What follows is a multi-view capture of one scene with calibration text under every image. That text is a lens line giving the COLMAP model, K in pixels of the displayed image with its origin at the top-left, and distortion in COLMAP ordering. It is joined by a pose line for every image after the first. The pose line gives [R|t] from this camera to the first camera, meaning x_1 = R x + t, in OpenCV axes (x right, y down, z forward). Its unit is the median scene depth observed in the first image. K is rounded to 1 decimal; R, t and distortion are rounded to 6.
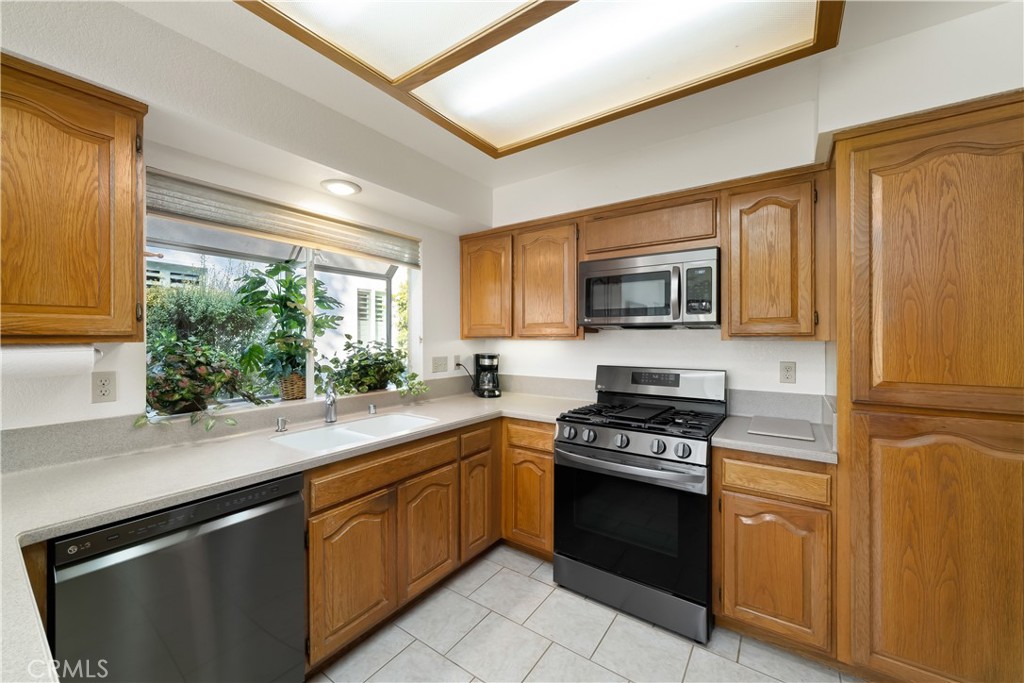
lens RADIAL K [[390.8, 0, 502.2], [0, 390.8, 335.8], [0, 0, 1]] dist [-0.001336, -0.000255]
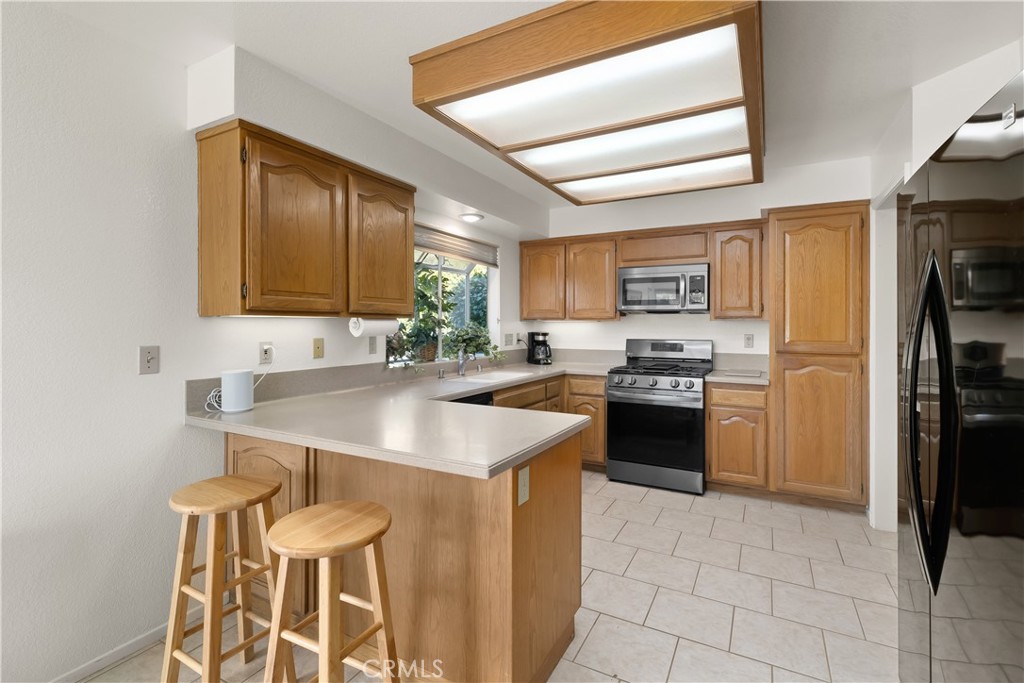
lens RADIAL K [[463.7, 0, 513.9], [0, 463.7, 321.9], [0, 0, 1]] dist [0.002581, 0.000191]
pose [[0.991920, 0.003452, 0.126819, -0.469723], [-0.003225, 0.999993, -0.002001, 0.022600], [-0.126825, 0.001576, 0.991924, -0.772765]]
